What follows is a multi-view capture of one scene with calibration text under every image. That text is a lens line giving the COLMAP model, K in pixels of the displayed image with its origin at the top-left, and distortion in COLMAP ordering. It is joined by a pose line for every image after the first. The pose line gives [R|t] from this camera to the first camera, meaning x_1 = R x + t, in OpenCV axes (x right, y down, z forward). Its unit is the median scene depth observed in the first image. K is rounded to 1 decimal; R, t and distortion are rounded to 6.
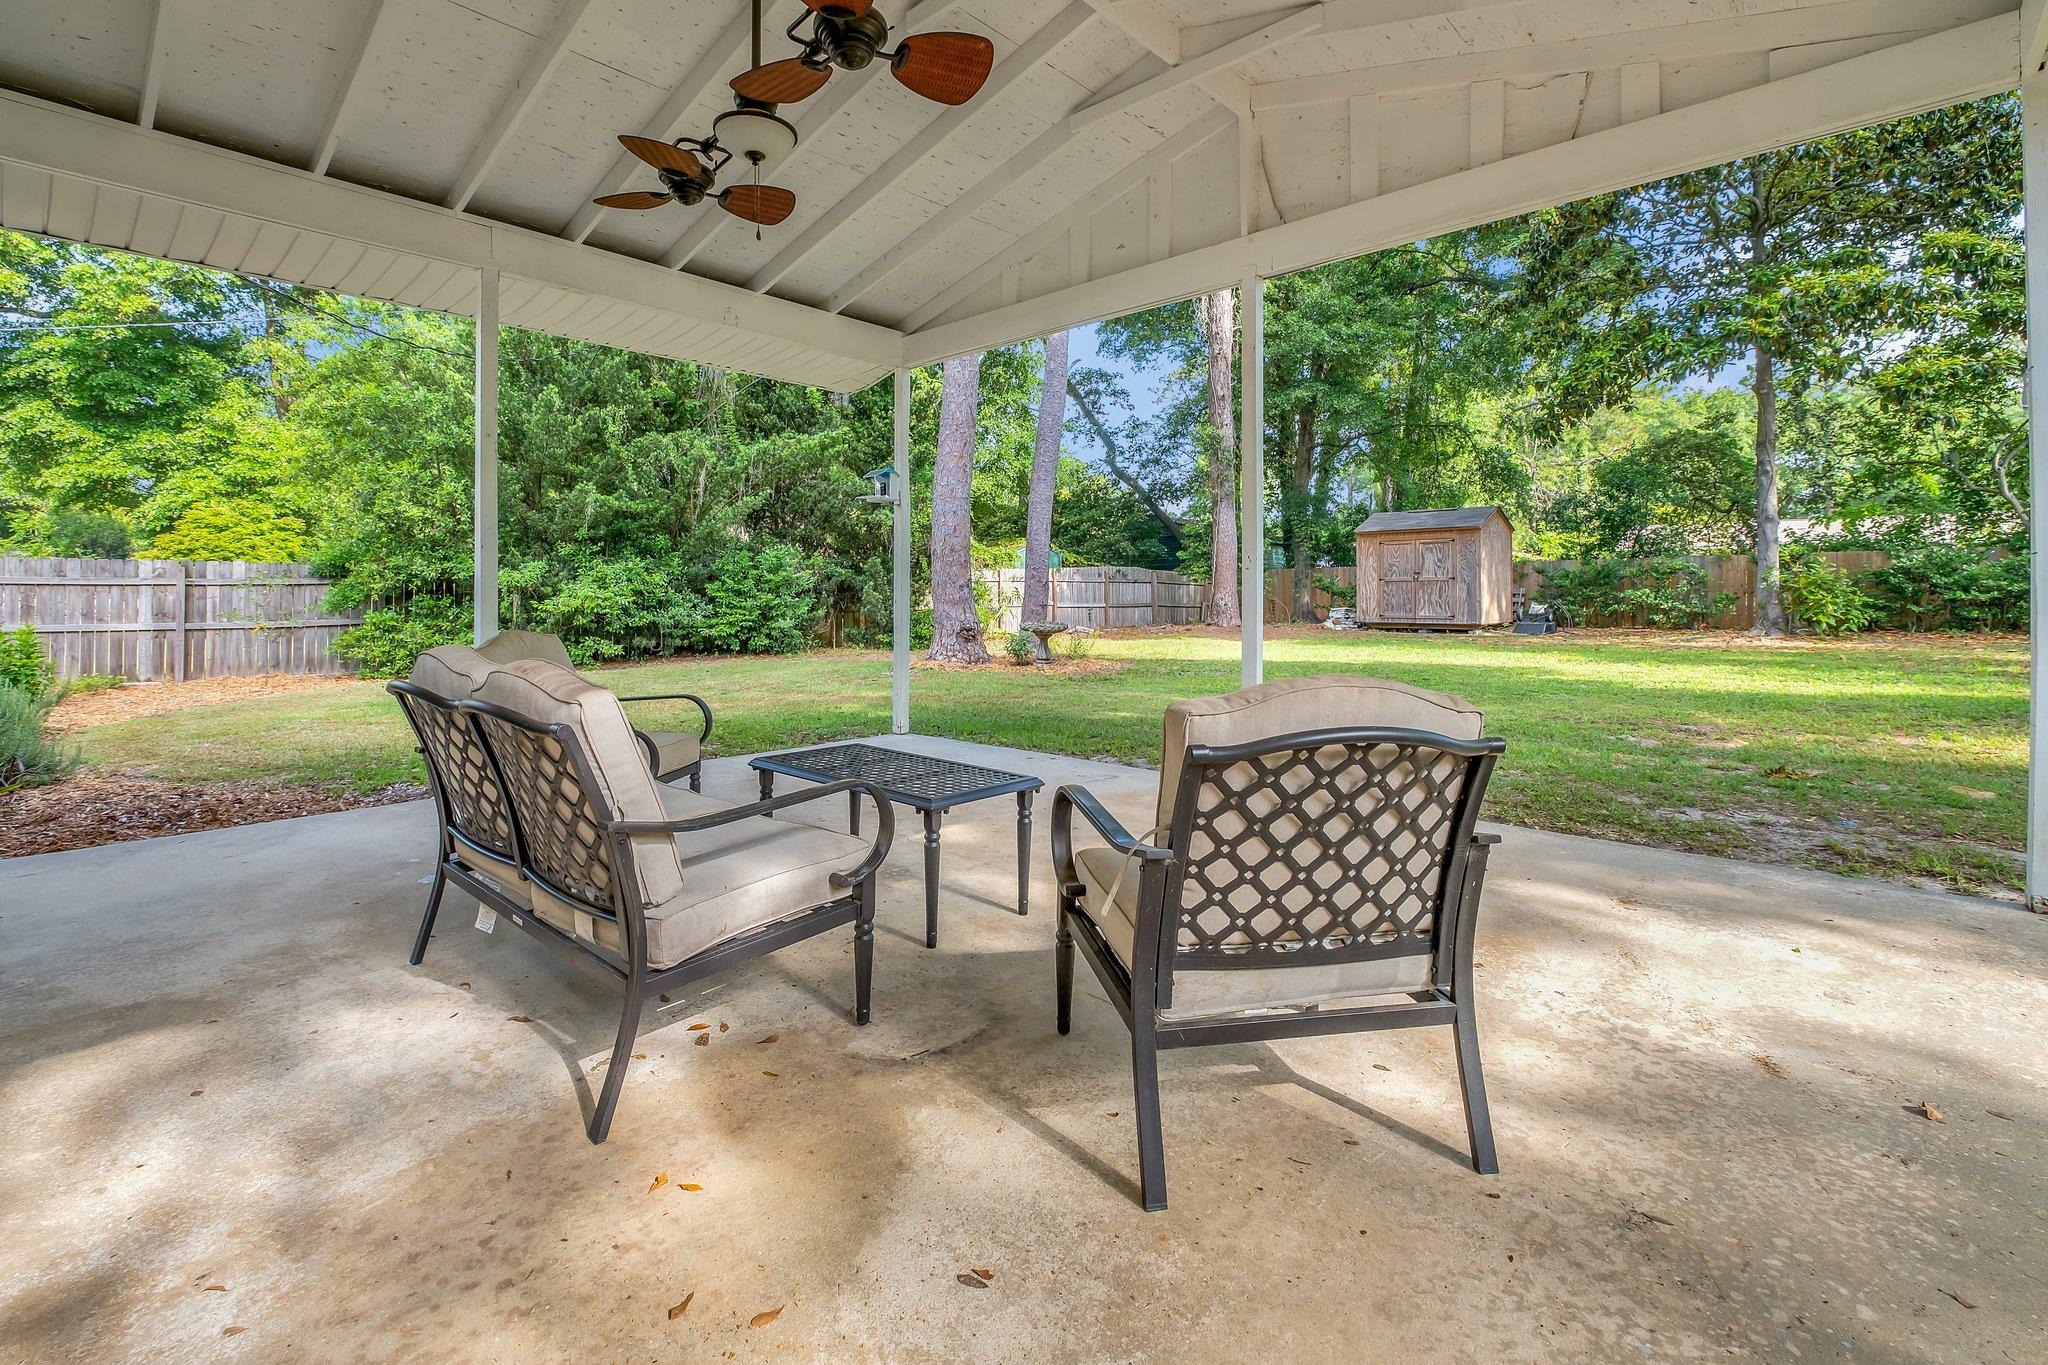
lens RADIAL K [[947.0, 0, 1024.6], [0, 947.0, 594.1], [0, 0, 1]] dist [-0.000507, -0.000177]
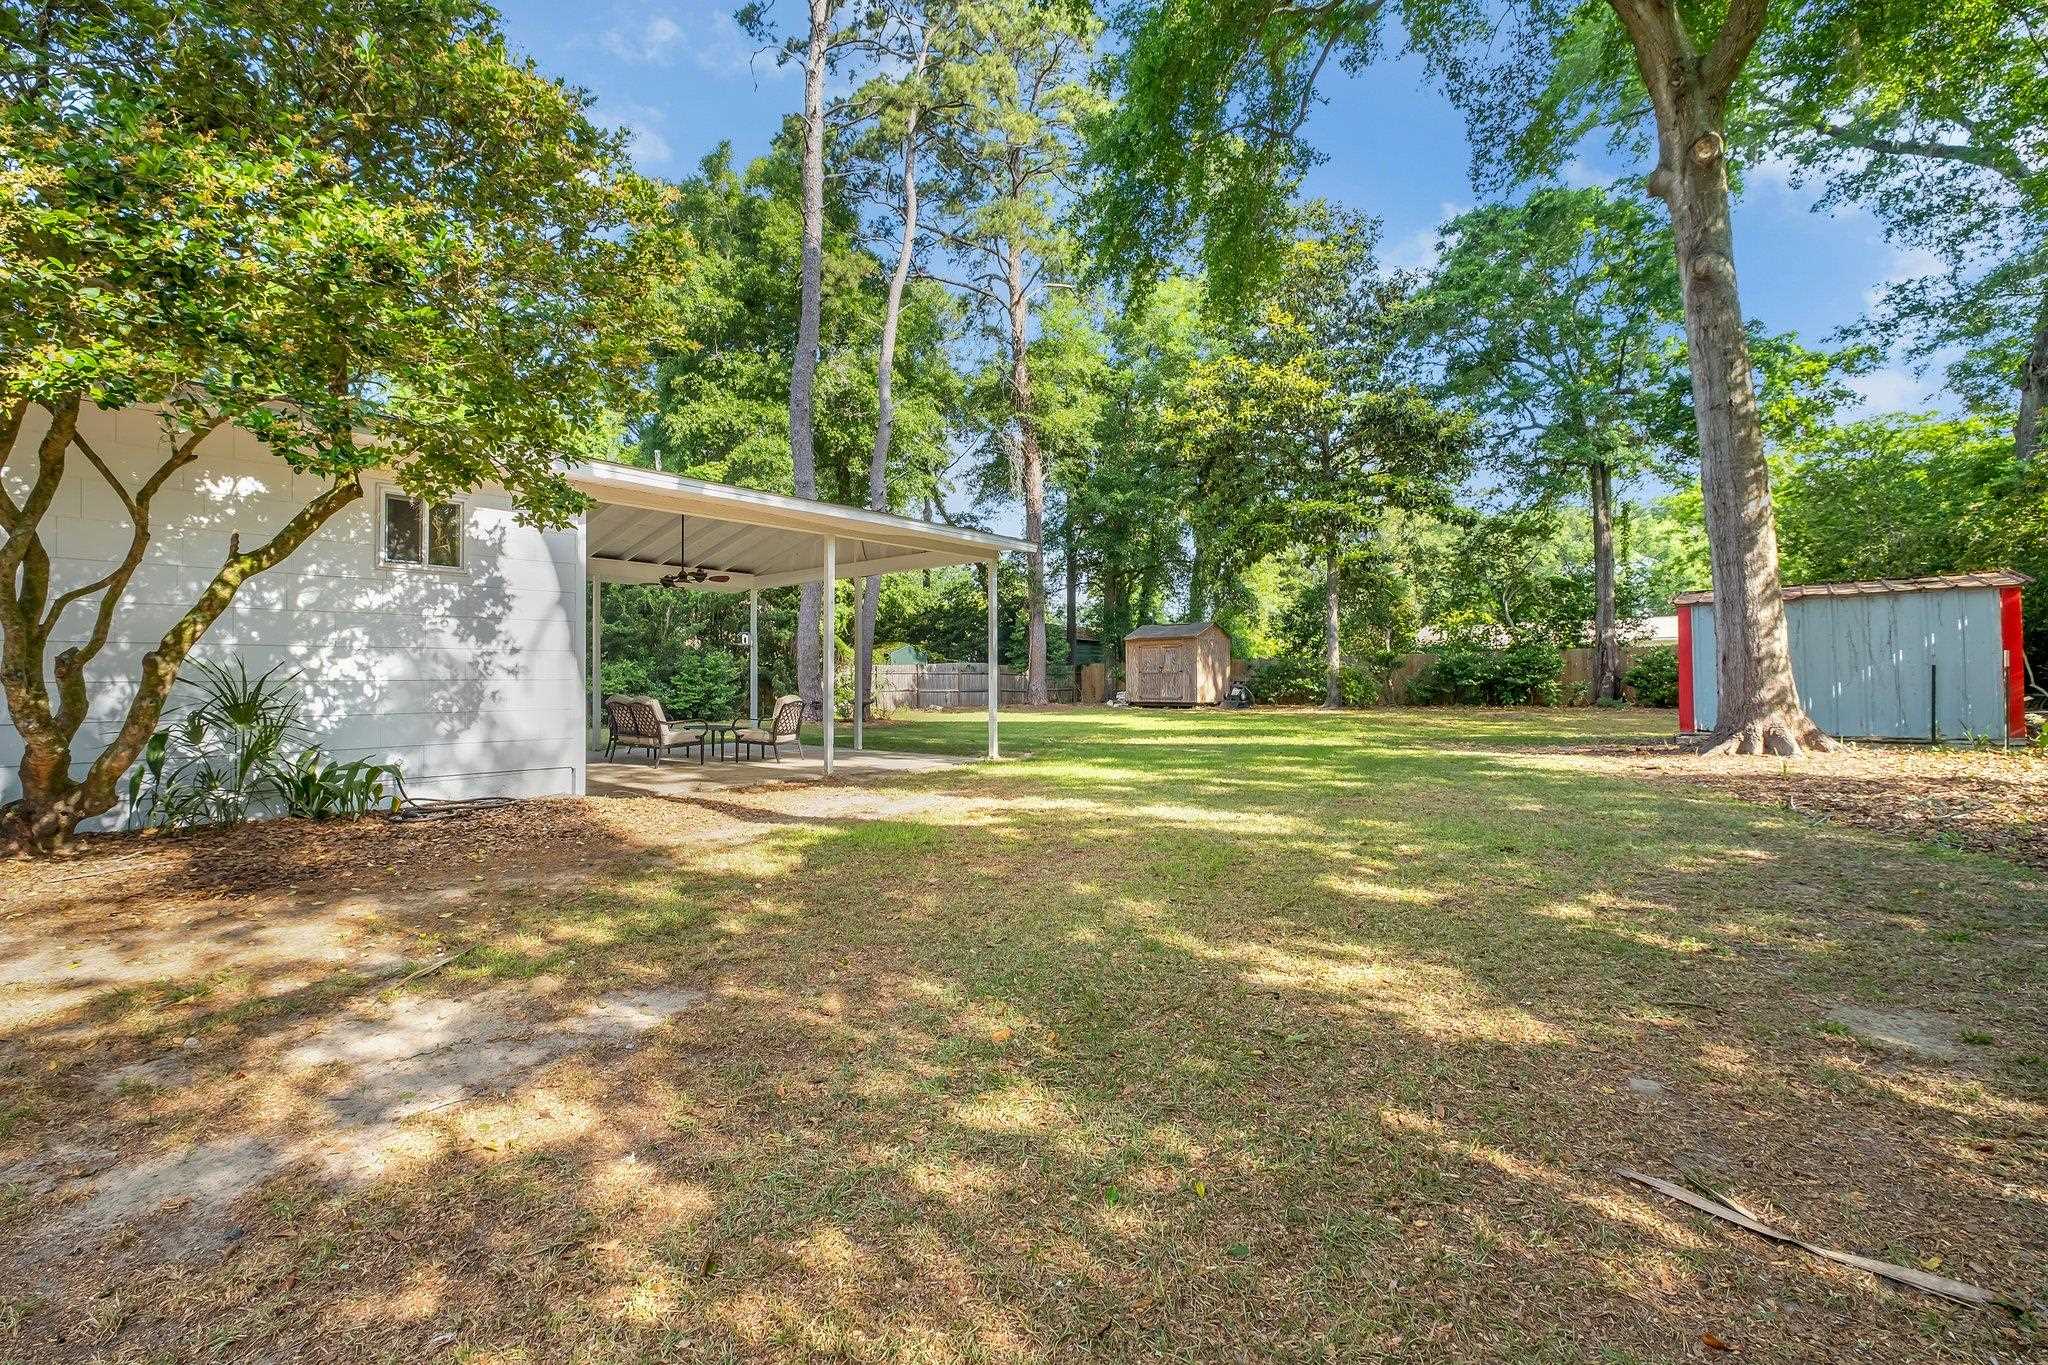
lens RADIAL K [[927.9, 0, 1024.0], [0, 927.9, 682.5], [0, 0, 1]] dist [0.001050, -0.000066]
pose [[0.999174, -0.001376, 0.040616, 0.147103], [0.001319, 0.999998, 0.001448, -0.001567], [-0.040618, -0.001394, 0.999174, -0.442412]]
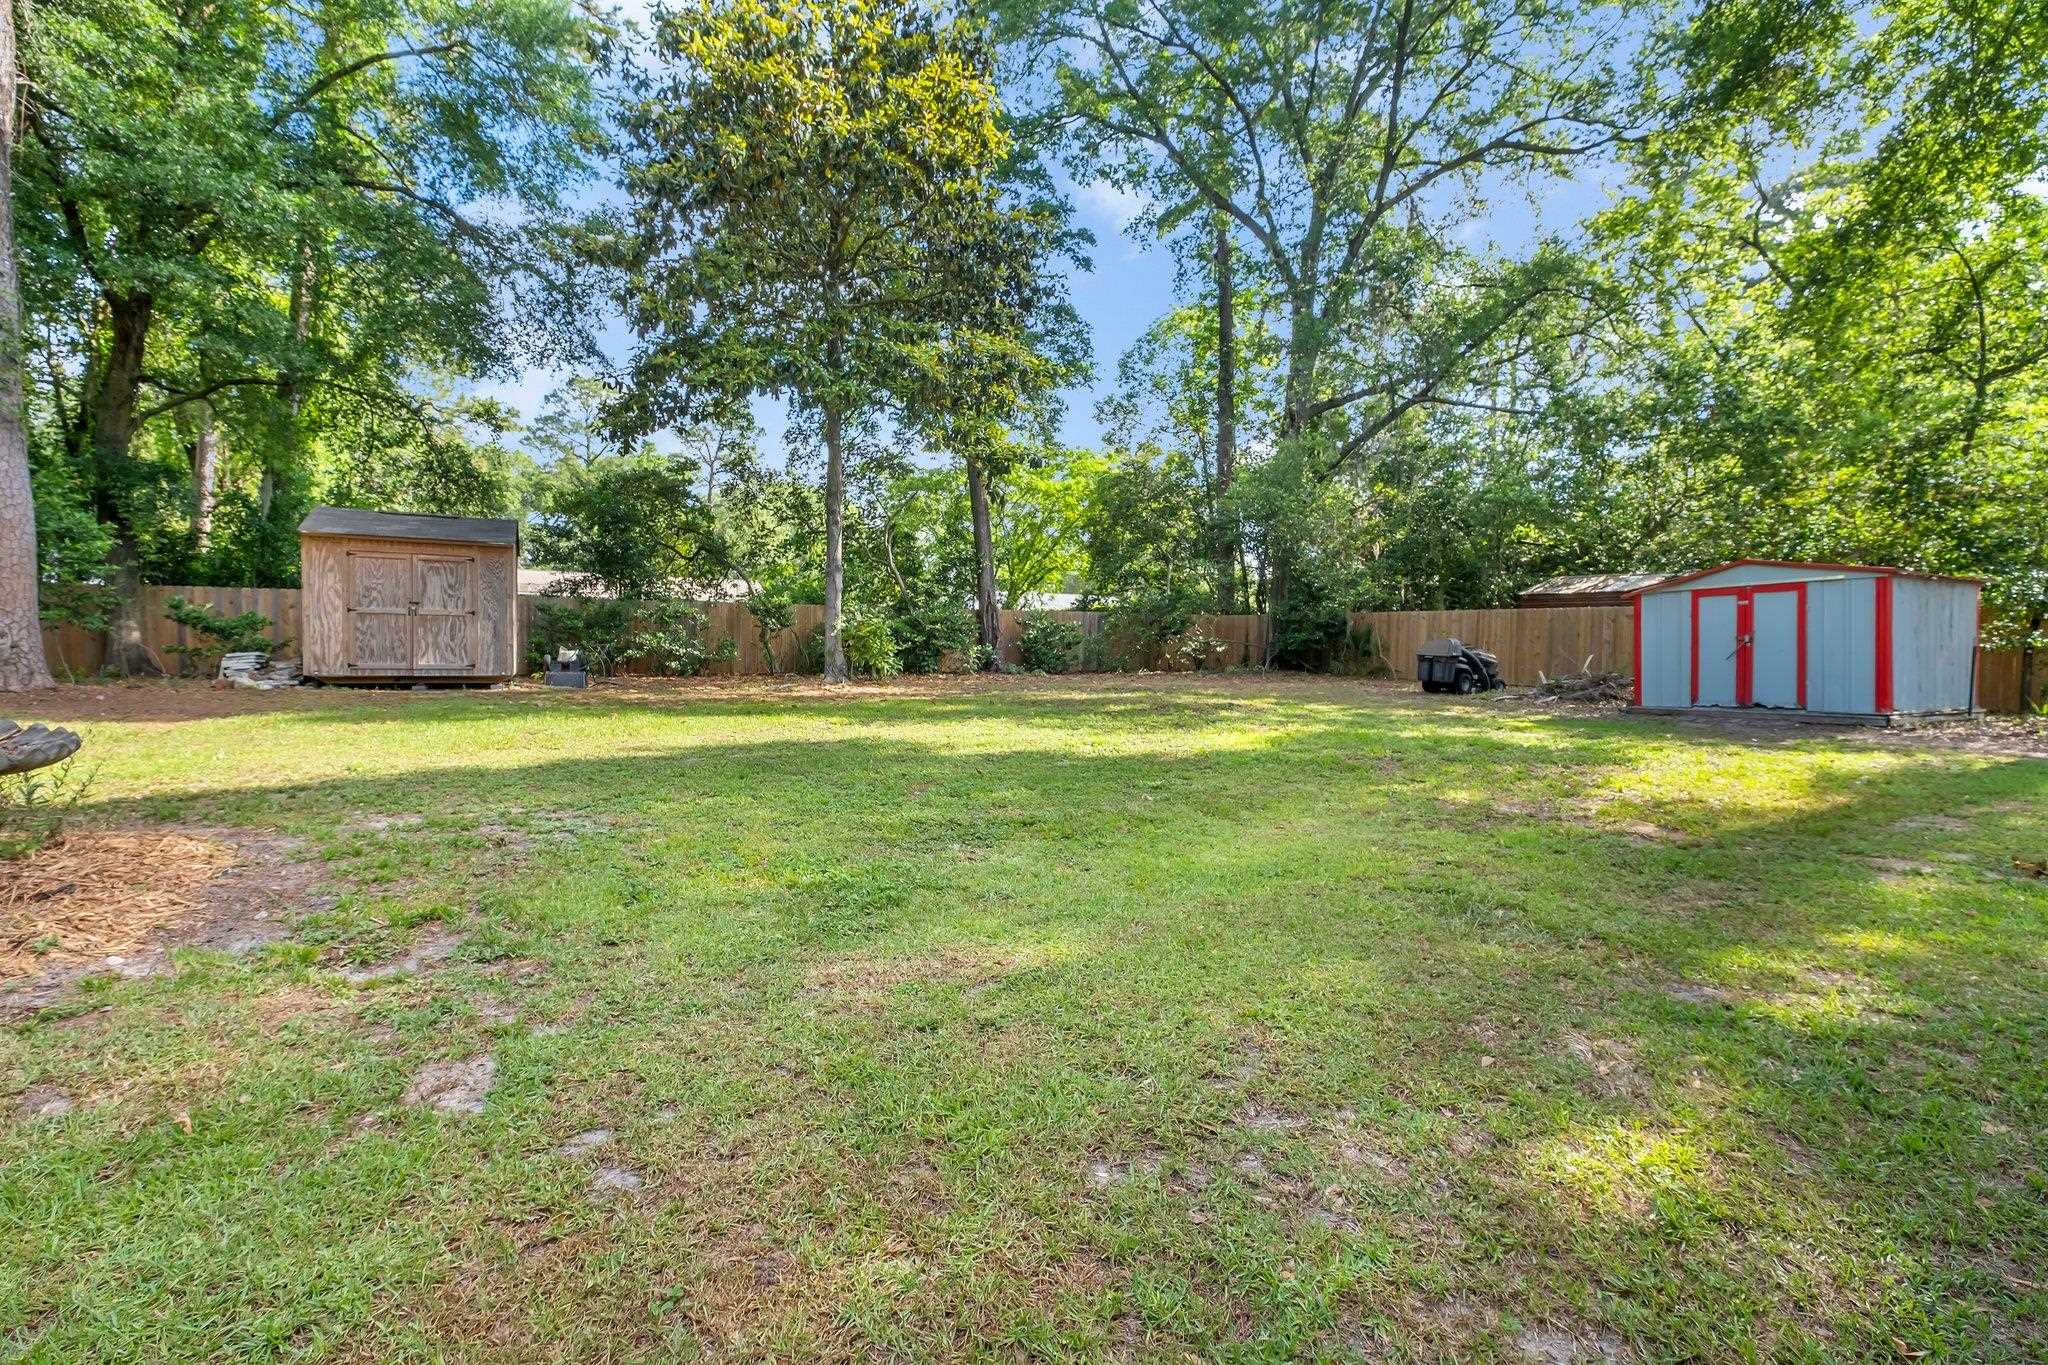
lens RADIAL K [[927.9, 0, 1024.0], [0, 927.9, 682.5], [0, 0, 1]] dist [0.001050, -0.000066]
pose [[0.349437, -0.028209, 0.936535, -0.066809], [-0.018043, 0.999159, 0.036828, 0.002643], [-0.936786, -0.029767, 0.348634, 0.359298]]
